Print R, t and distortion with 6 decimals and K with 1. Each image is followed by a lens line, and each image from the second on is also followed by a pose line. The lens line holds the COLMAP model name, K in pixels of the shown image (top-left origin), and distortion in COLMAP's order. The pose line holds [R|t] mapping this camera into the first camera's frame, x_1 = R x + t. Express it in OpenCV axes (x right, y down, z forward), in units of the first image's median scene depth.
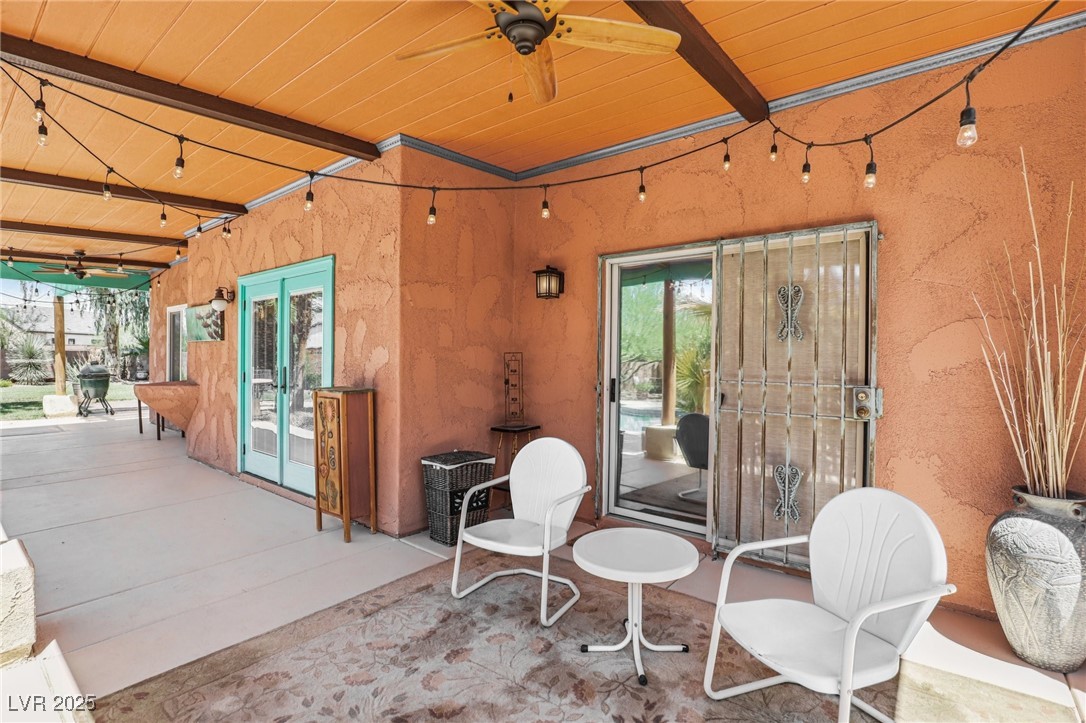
lens RADIAL K [[515.6, 0, 546.4], [0, 515.6, 349.9], [0, 0, 1]] dist [-0.029974, 0.001515]
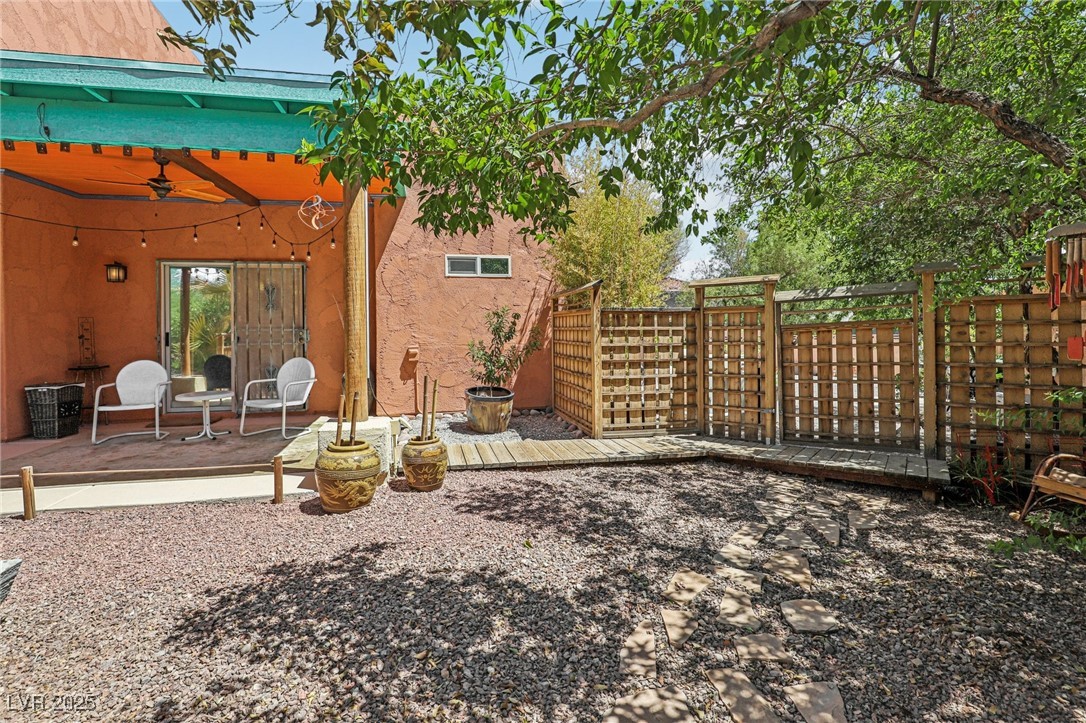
lens RADIAL K [[515.6, 0, 546.4], [0, 515.6, 349.9], [0, 0, 1]] dist [-0.029974, 0.001515]
pose [[0.618246, -0.041354, 0.784896, -0.436389], [0.005709, 0.998825, 0.048128, 0.042696], [-0.785964, -0.025274, 0.617756, -1.073083]]
